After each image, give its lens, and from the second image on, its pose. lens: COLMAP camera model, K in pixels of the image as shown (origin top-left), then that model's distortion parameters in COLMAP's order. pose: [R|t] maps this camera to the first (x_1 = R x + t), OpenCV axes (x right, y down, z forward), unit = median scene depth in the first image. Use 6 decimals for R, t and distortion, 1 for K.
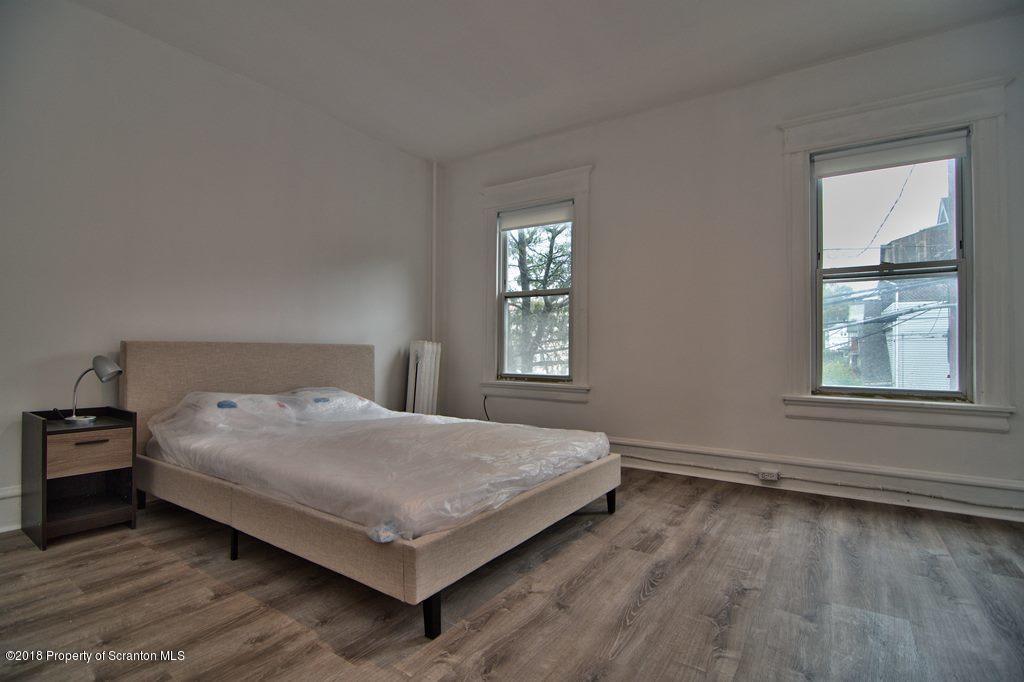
lens RADIAL K [[484.0, 0, 516.0], [0, 484.0, 343.4], [0, 0, 1]] dist [-0.023056, -0.003448]
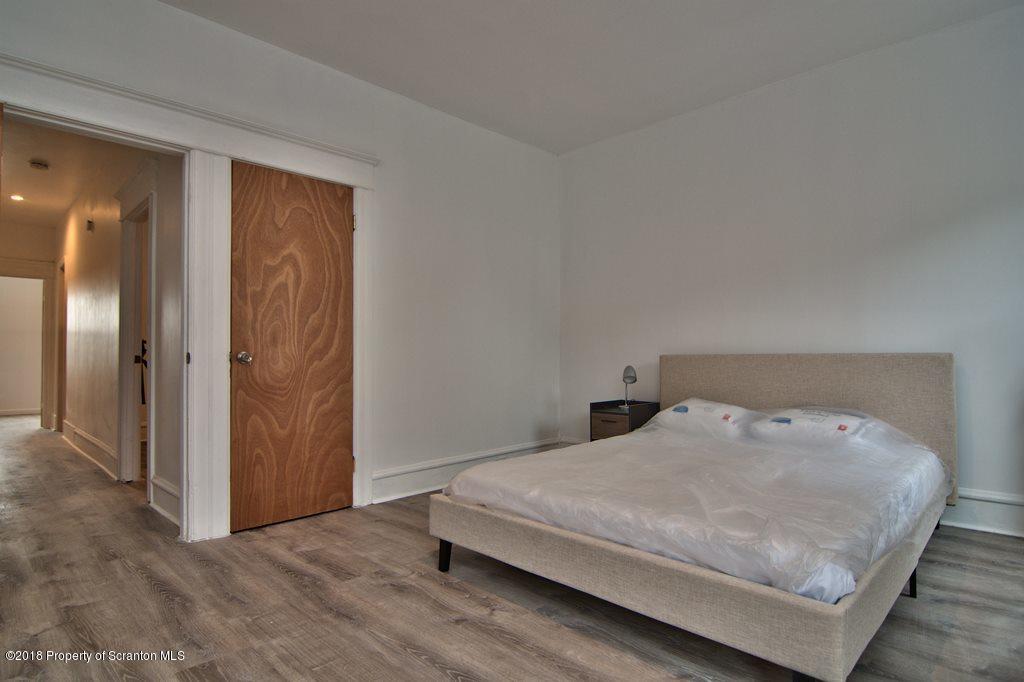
lens RADIAL K [[570.5, 0, 516.2], [0, 570.5, 345.6], [0, 0, 1]] dist [-0.008843, -0.010387]
pose [[-0.198822, -0.024530, -0.979728, 1.211520], [0.017407, 0.999441, -0.028556, 0.012557], [0.979881, -0.022731, -0.198284, 1.330180]]
